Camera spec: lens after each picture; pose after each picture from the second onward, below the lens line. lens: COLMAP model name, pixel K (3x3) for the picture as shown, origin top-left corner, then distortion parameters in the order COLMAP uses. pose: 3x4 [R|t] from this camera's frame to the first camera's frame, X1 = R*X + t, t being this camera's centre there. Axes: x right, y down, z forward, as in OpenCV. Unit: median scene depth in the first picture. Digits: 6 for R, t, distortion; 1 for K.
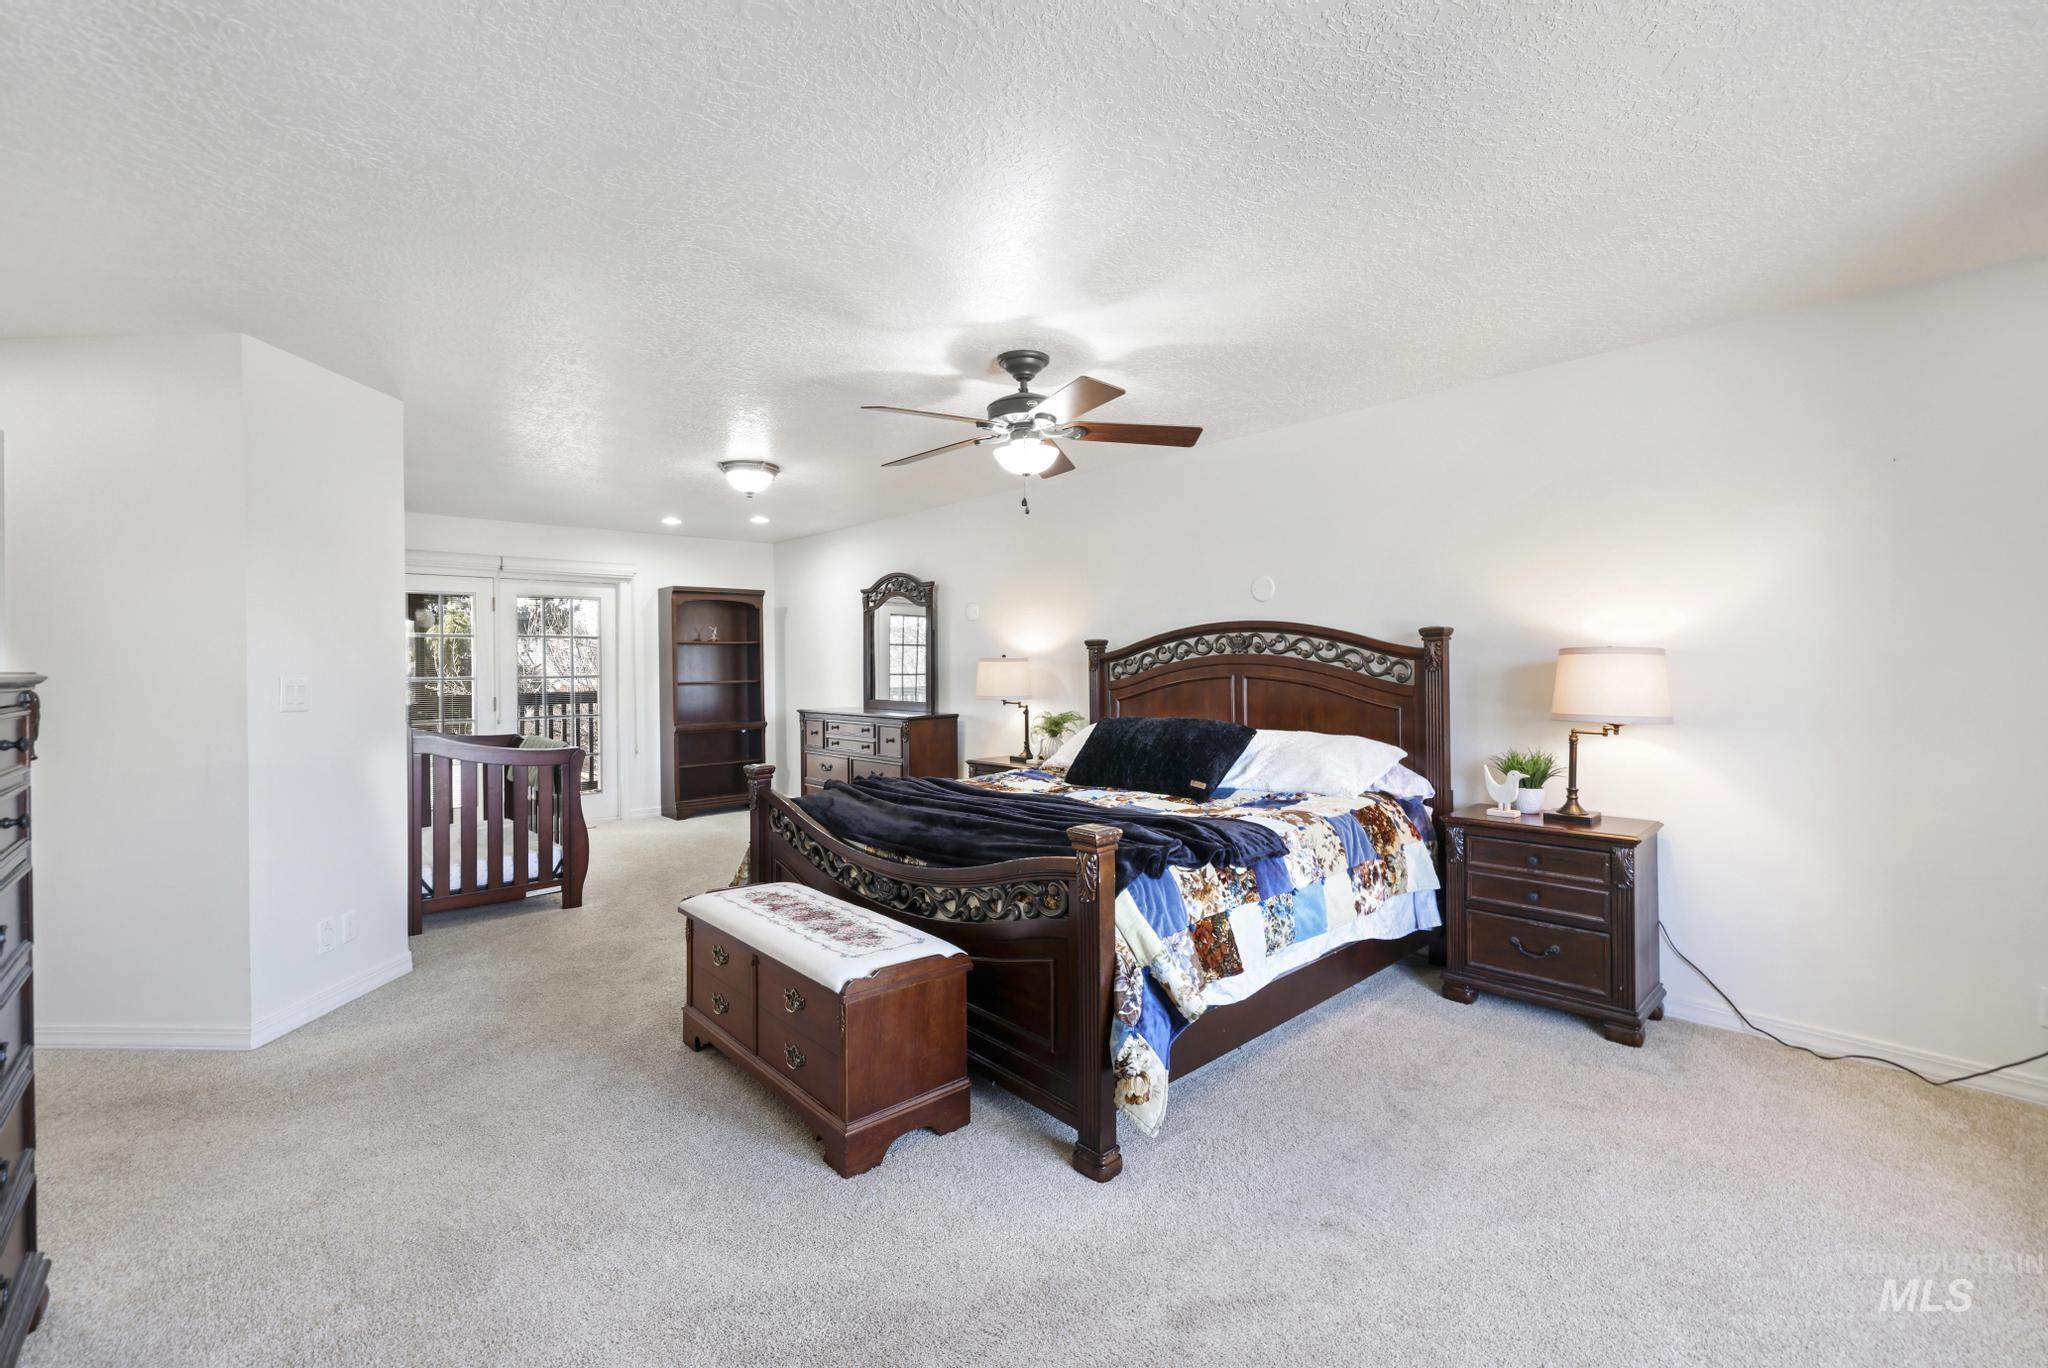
lens RADIAL K [[886.0, 0, 1017.1], [0, 886.0, 669.9], [0, 0, 1]] dist [0.002038, 0.001195]
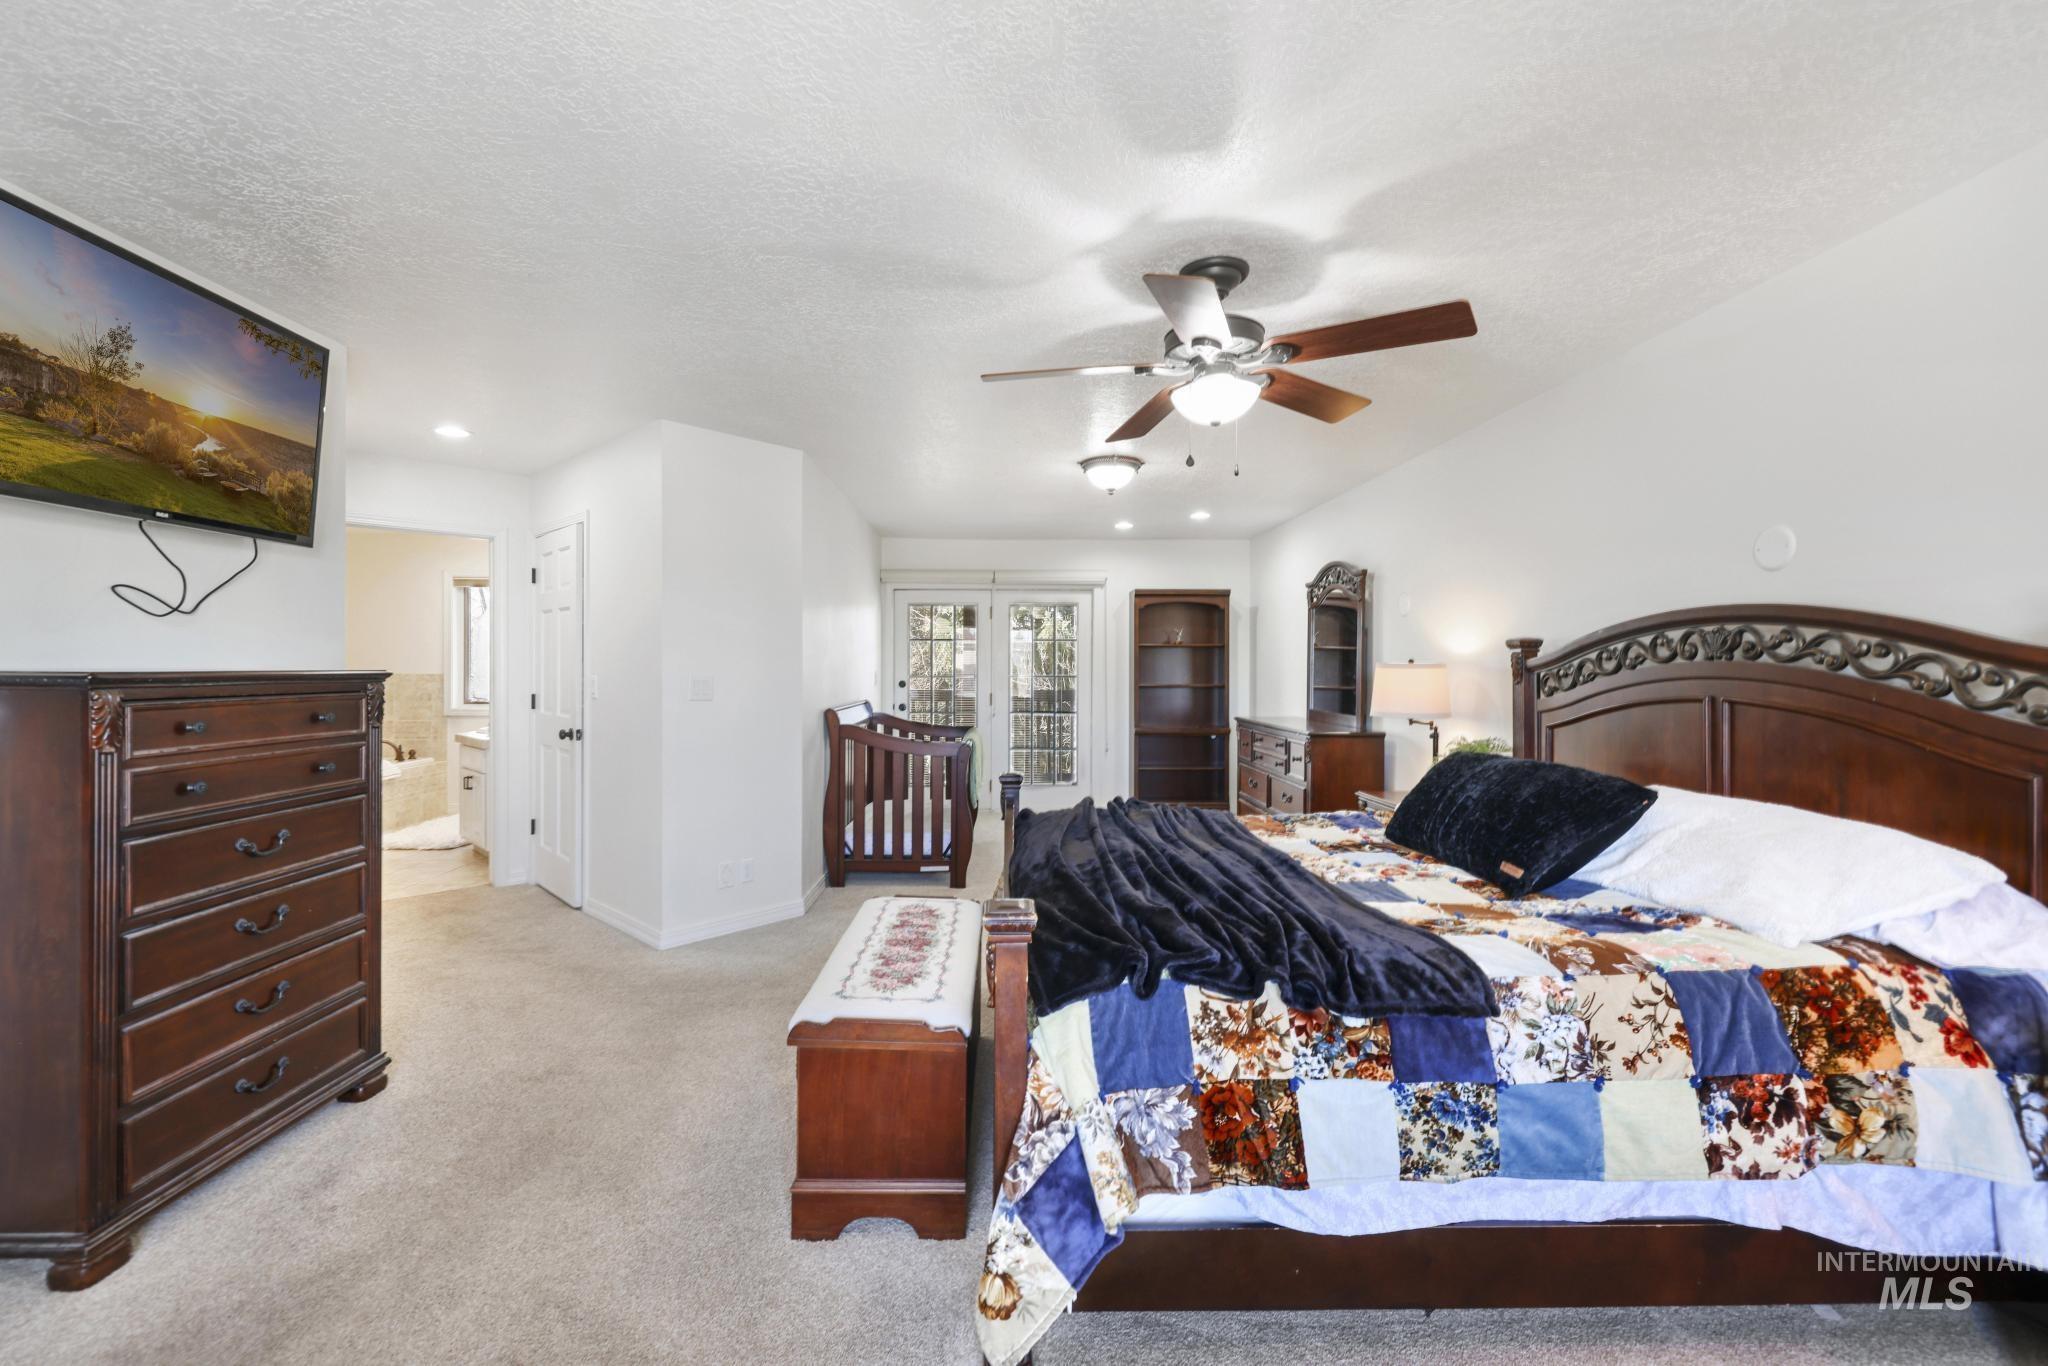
lens RADIAL K [[886.0, 0, 1017.6], [0, 886.0, 671.9], [0, 0, 1]] dist [0.002038, 0.001195]
pose [[0.749778, 0.015965, -0.661497, 0.401189], [-0.015233, 0.999860, 0.006865, -0.010733], [0.661514, 0.004929, 0.749916, 0.331205]]
